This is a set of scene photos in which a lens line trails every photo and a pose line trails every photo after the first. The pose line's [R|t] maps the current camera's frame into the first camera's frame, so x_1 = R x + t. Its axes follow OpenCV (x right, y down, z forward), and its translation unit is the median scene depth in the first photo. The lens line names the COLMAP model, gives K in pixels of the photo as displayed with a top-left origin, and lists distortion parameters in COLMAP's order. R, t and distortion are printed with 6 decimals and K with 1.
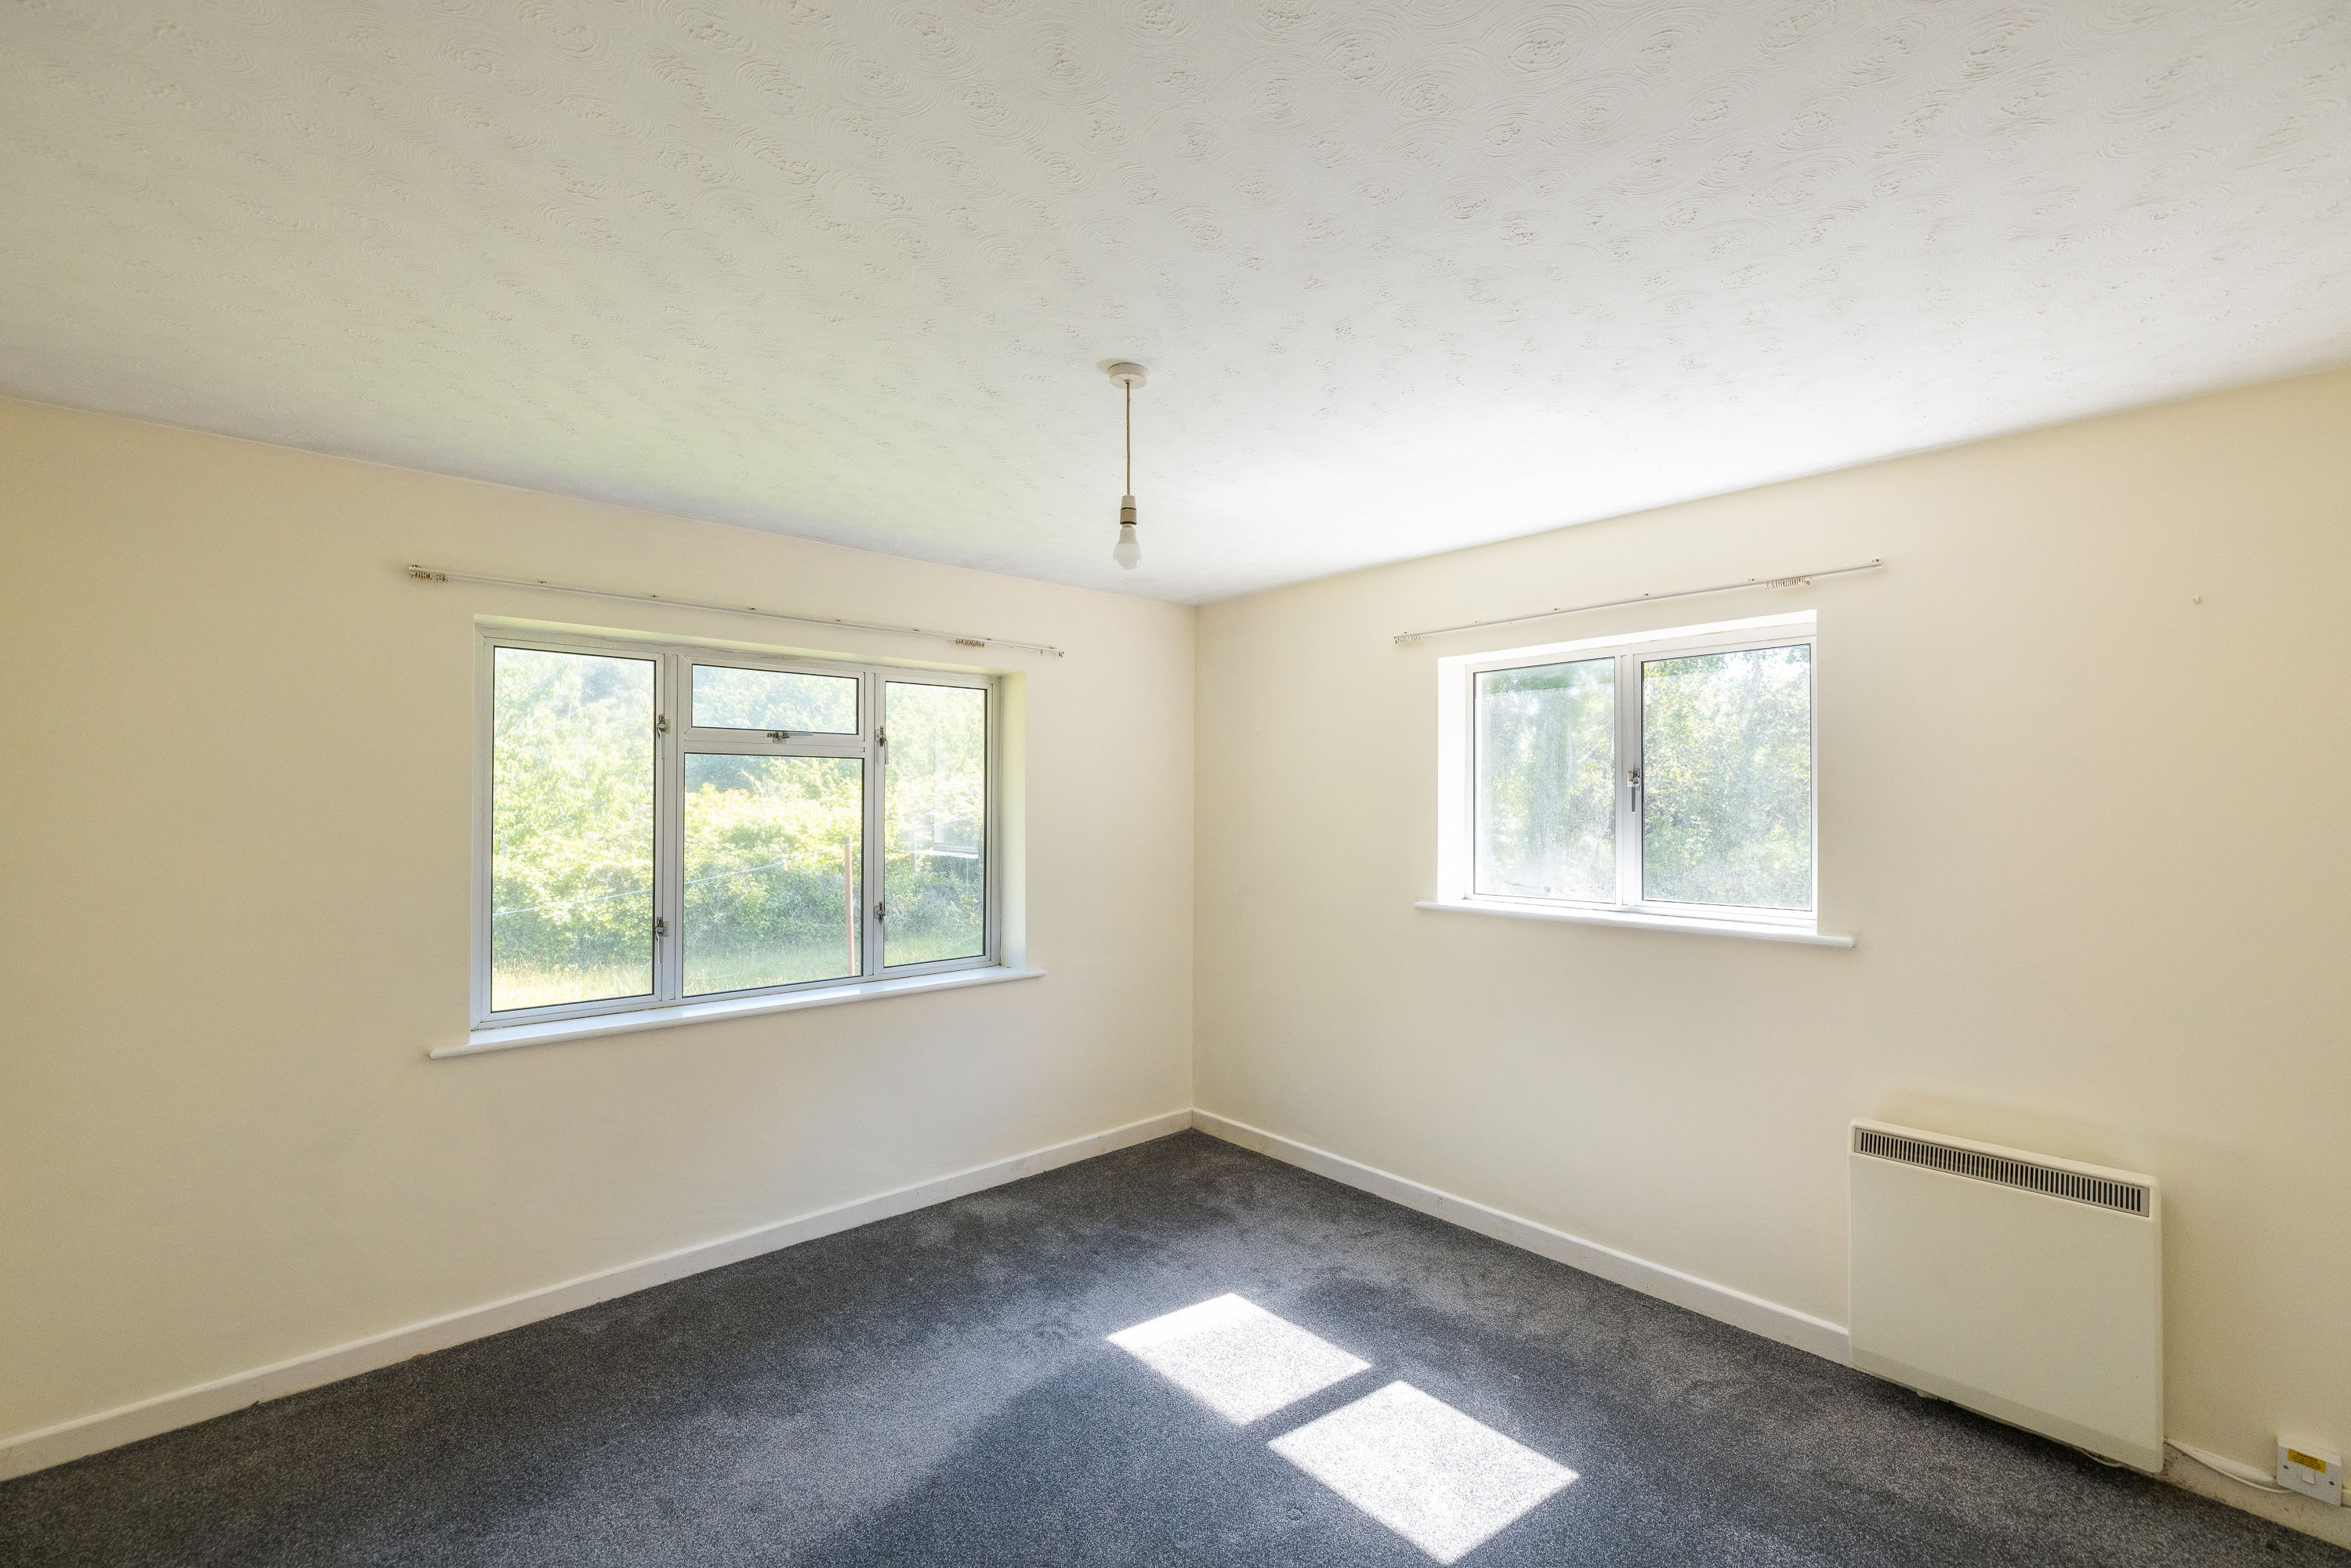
lens RADIAL K [[1020.1, 0, 1169.2], [0, 1020.1, 791.2], [0, 0, 1]] dist [0.007825, -0.000923]
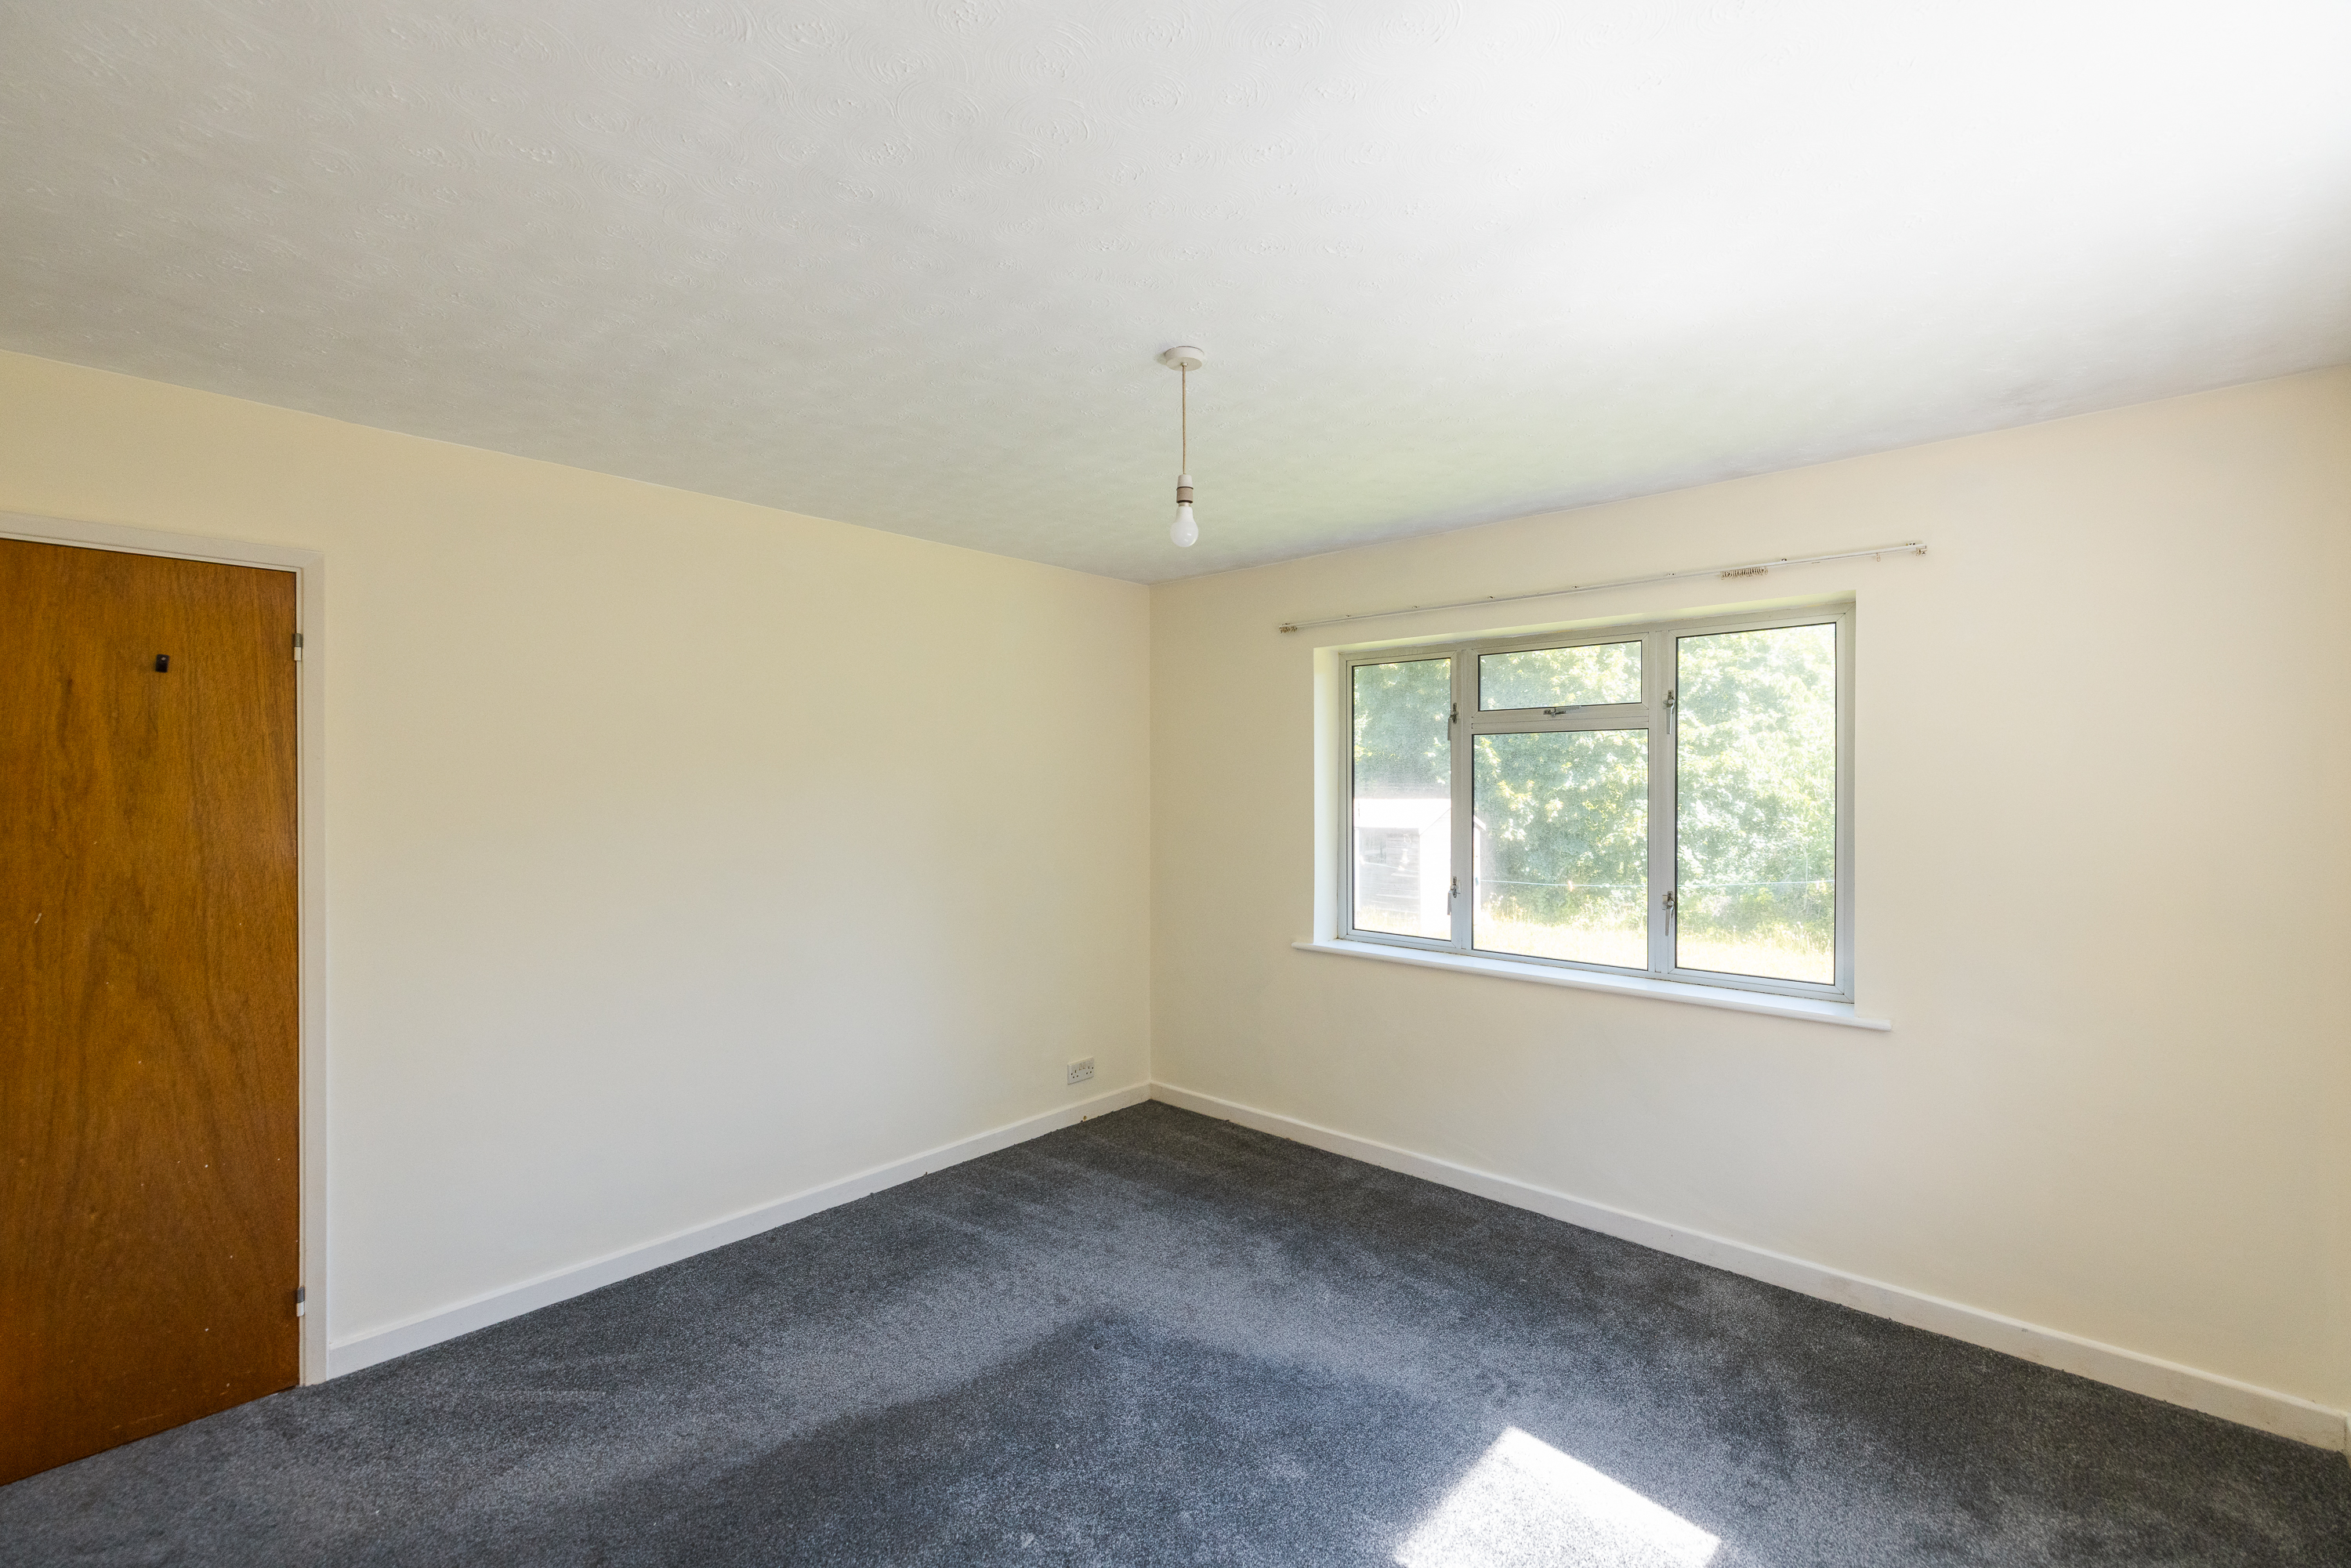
lens RADIAL K [[1020.1, 0, 1164.8], [0, 1020.1, 784.0], [0, 0, 1]] dist [0.007825, -0.000923]
pose [[0.084044, 0.003173, -0.996457, 0.587702], [0.011170, 0.999929, 0.004126, 0.008389], [0.996399, -0.011477, 0.084002, 0.527354]]
